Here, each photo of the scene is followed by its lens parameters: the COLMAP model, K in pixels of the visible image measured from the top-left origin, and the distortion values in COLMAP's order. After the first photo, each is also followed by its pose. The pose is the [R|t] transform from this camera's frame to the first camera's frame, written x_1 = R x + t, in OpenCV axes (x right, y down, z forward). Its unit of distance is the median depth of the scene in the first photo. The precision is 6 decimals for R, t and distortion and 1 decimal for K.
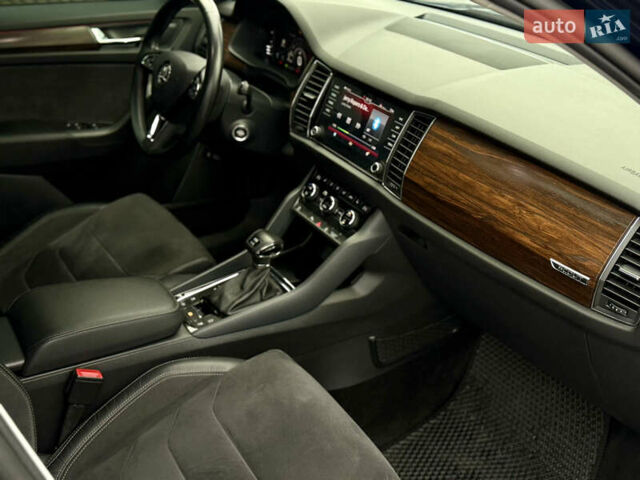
lens RADIAL K [[735.1, 0, 320.0], [0, 735.1, 240.0], [0, 0, 1]] dist [0.070007, -0.017310]
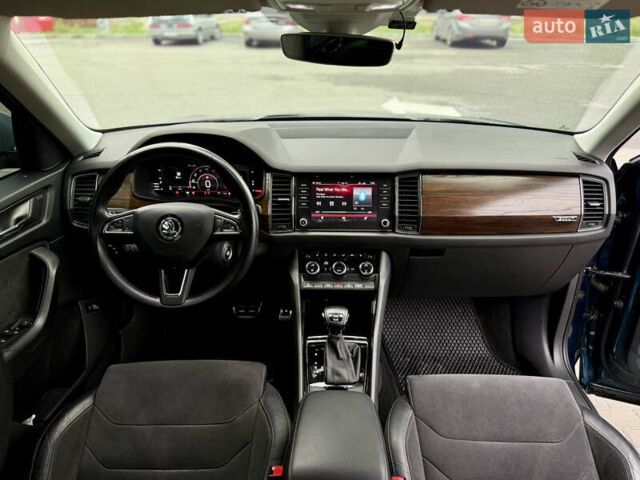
lens RADIAL K [[450.3, 0, 320.0], [0, 450.3, 240.0], [0, 0, 1]] dist [0.113903, -0.000421]
pose [[0.551814, -0.378748, 0.743002, -0.587305], [0.421083, 0.895554, 0.143781, -0.223753], [-0.719855, 0.233525, 0.653663, 0.487195]]
